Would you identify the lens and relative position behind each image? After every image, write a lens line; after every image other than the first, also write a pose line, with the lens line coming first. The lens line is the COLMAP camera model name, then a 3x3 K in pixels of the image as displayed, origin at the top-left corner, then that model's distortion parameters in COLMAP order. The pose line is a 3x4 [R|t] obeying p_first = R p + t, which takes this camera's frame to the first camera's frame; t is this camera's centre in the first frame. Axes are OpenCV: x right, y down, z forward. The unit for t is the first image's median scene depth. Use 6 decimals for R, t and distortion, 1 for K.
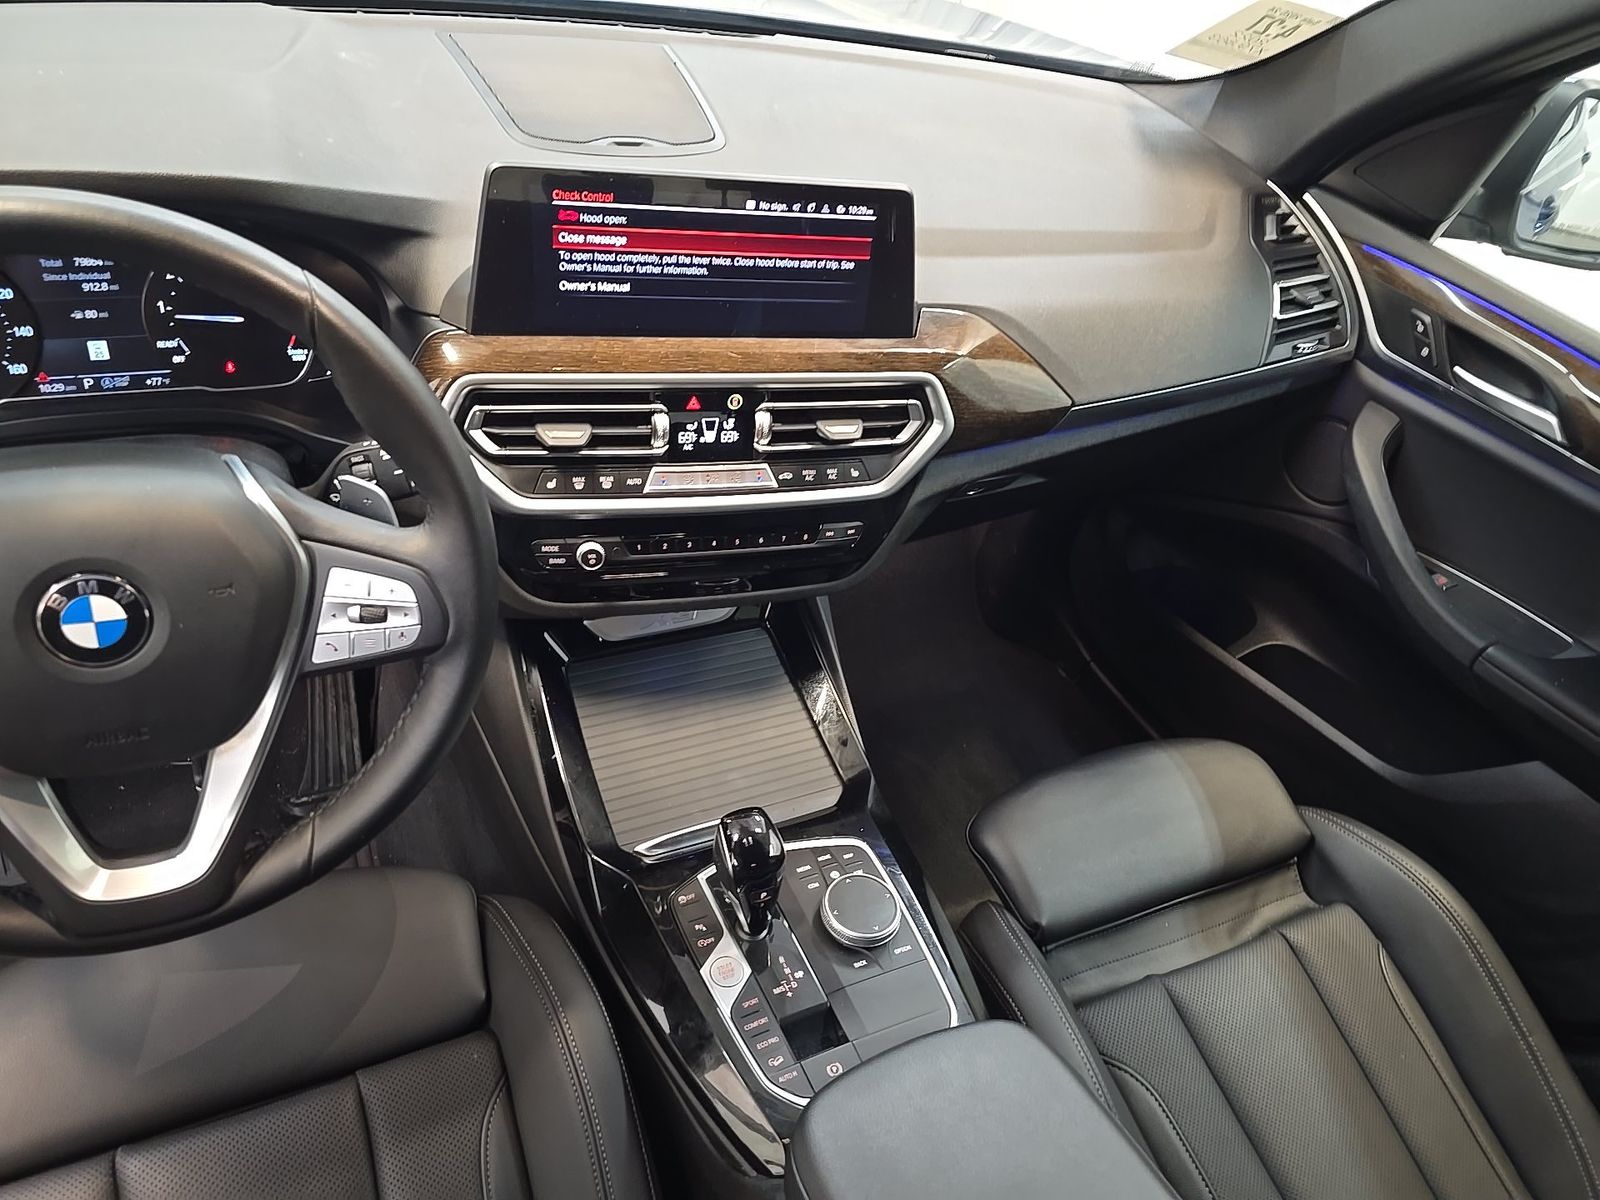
lens RADIAL K [[1076.8, 0, 790.2], [0, 1076.8, 594.5], [0, 0, 1]] dist [0.022878, -0.019710]
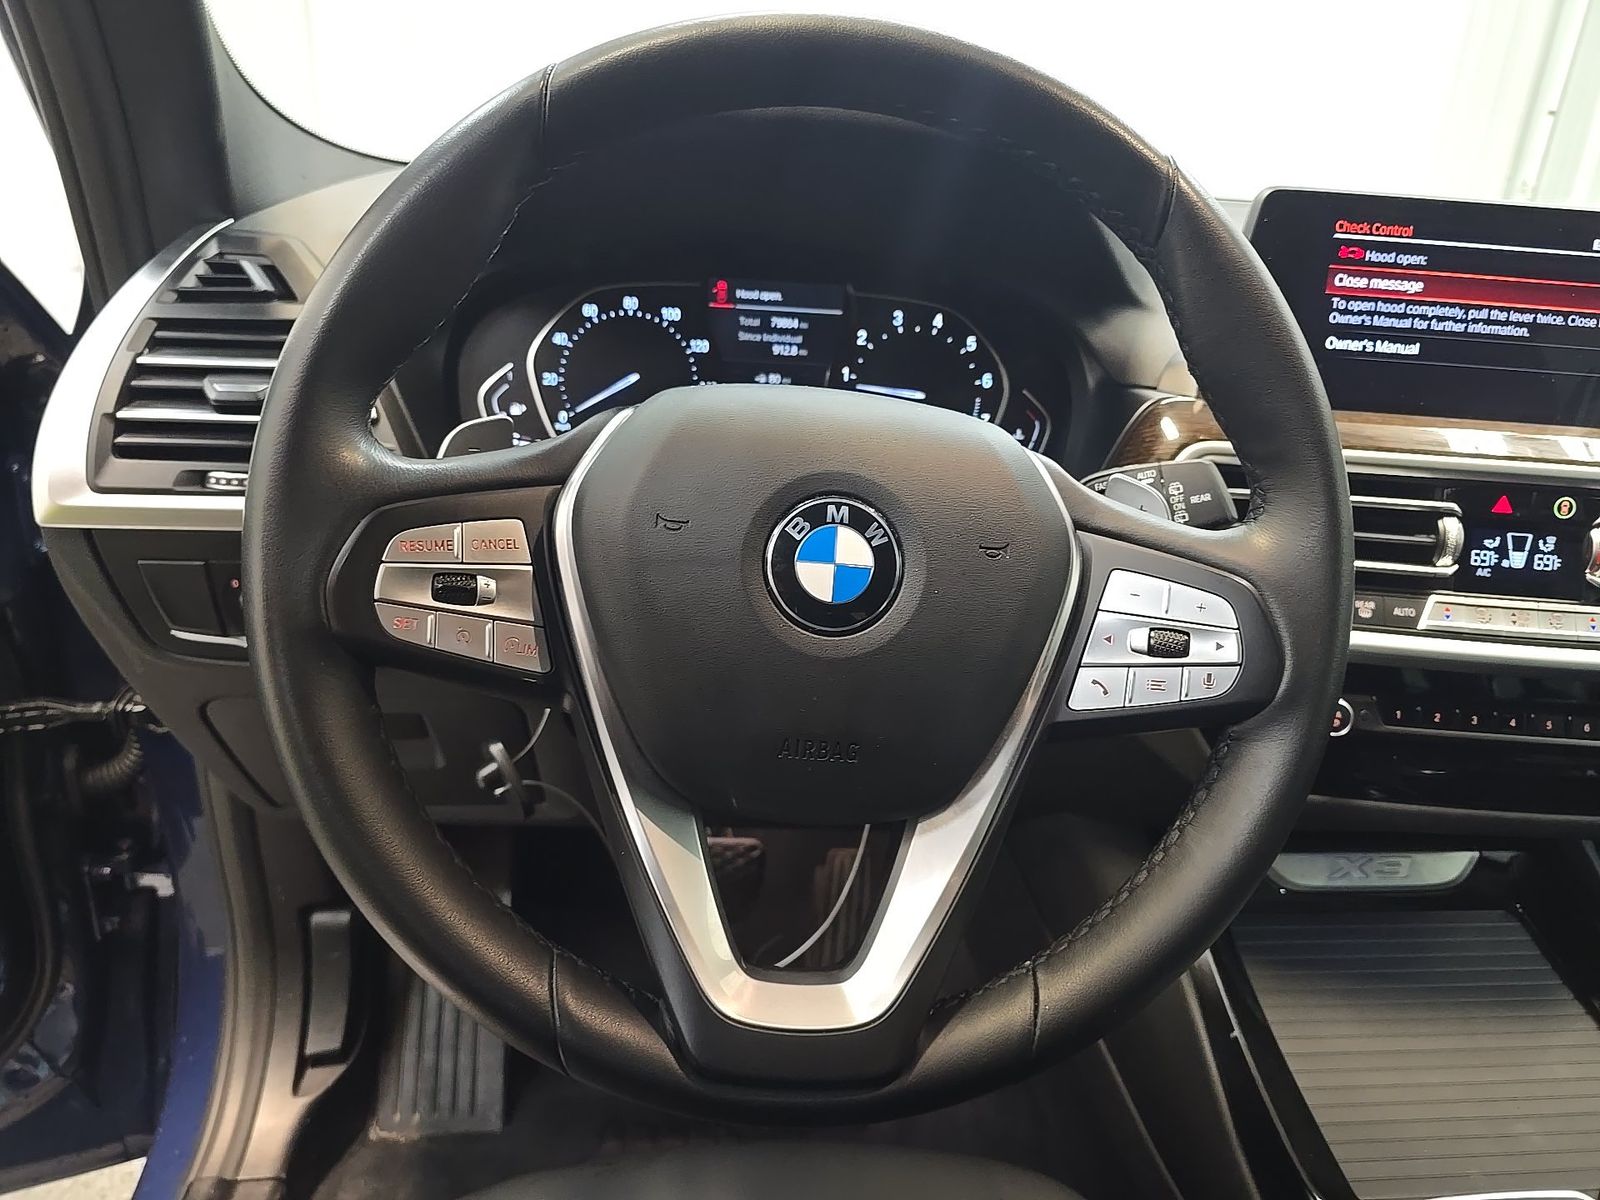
lens RADIAL K [[1076.8, 0, 816.3], [0, 1076.8, 599.0], [0, 0, 1]] dist [0.022878, -0.019710]
pose [[0.943181, 0.023981, -0.331414, -0.303927], [-0.142214, 0.930558, -0.337397, 0.201990], [0.300309, 0.365358, 0.881095, 0.282580]]
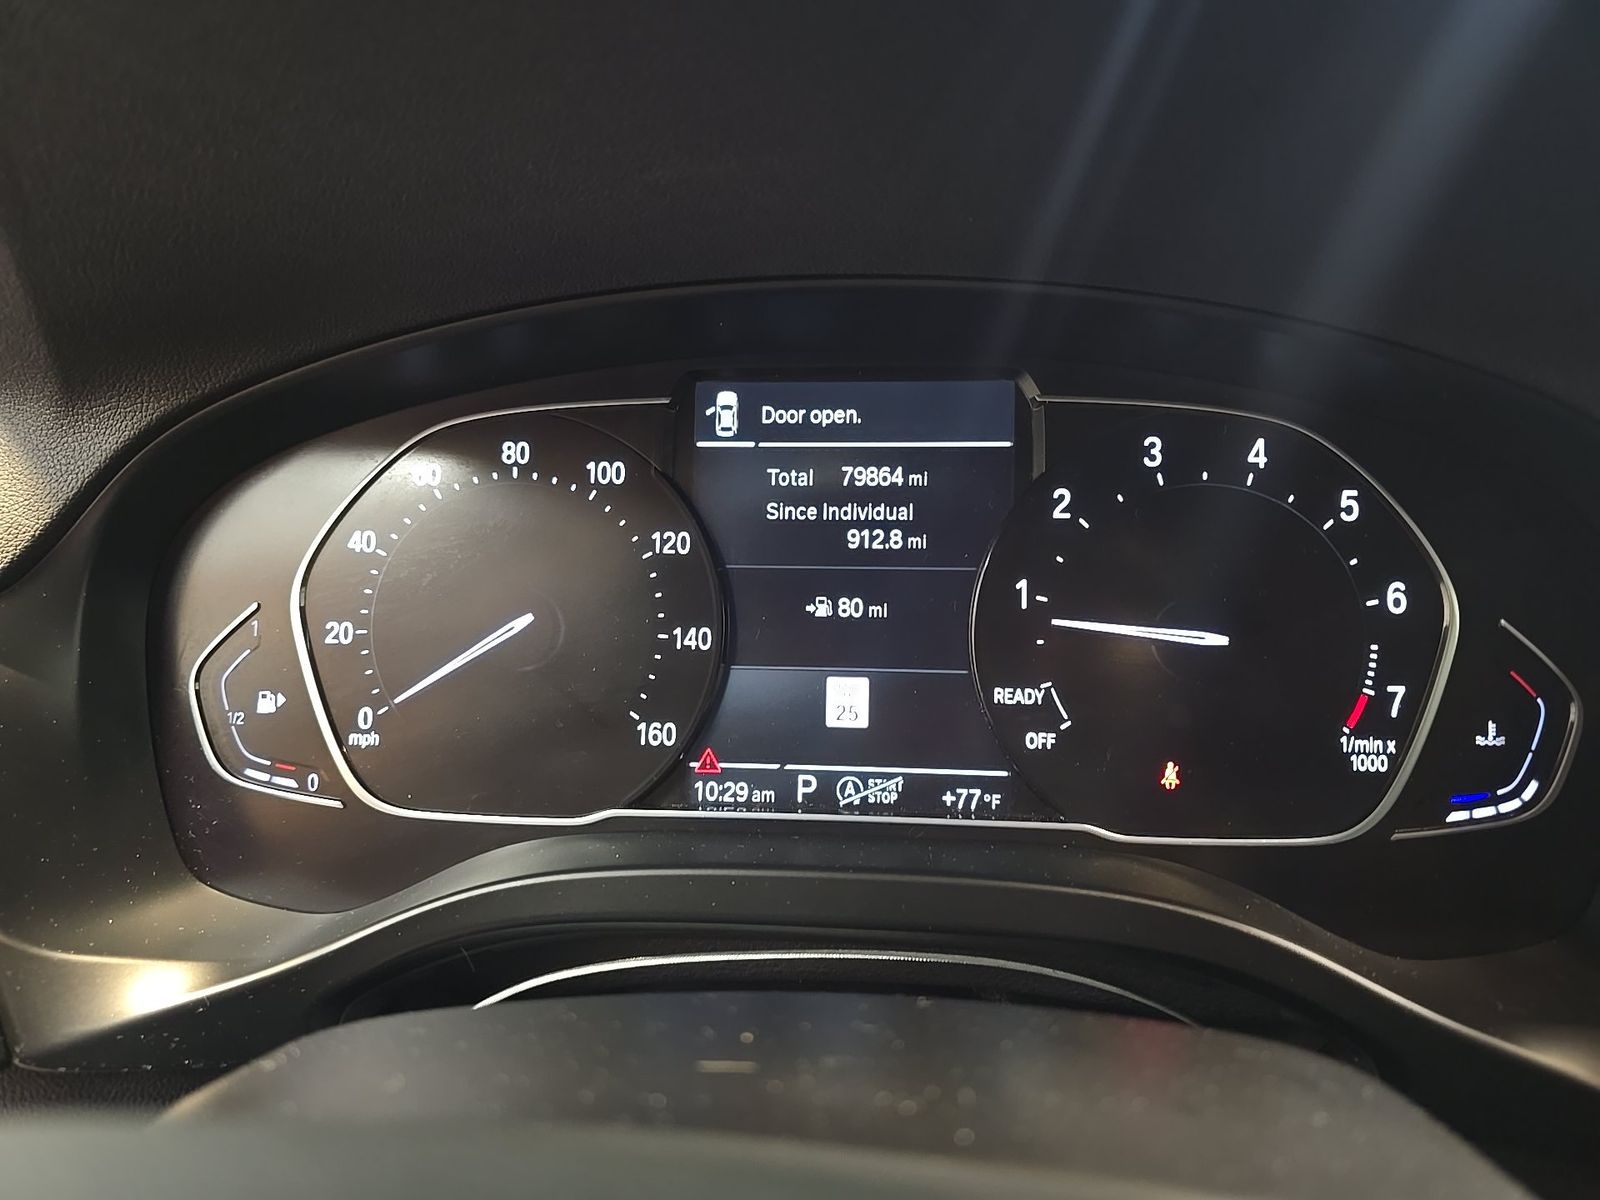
lens RADIAL K [[1076.8, 0, 806.4], [0, 1076.8, 602.1], [0, 0, 1]] dist [0.022878, -0.019710]
pose [[0.858164, -0.019468, -0.513006, -0.453081], [-0.197871, 0.909530, -0.365516, -0.116940], [0.473711, 0.415182, 0.776674, 0.681433]]
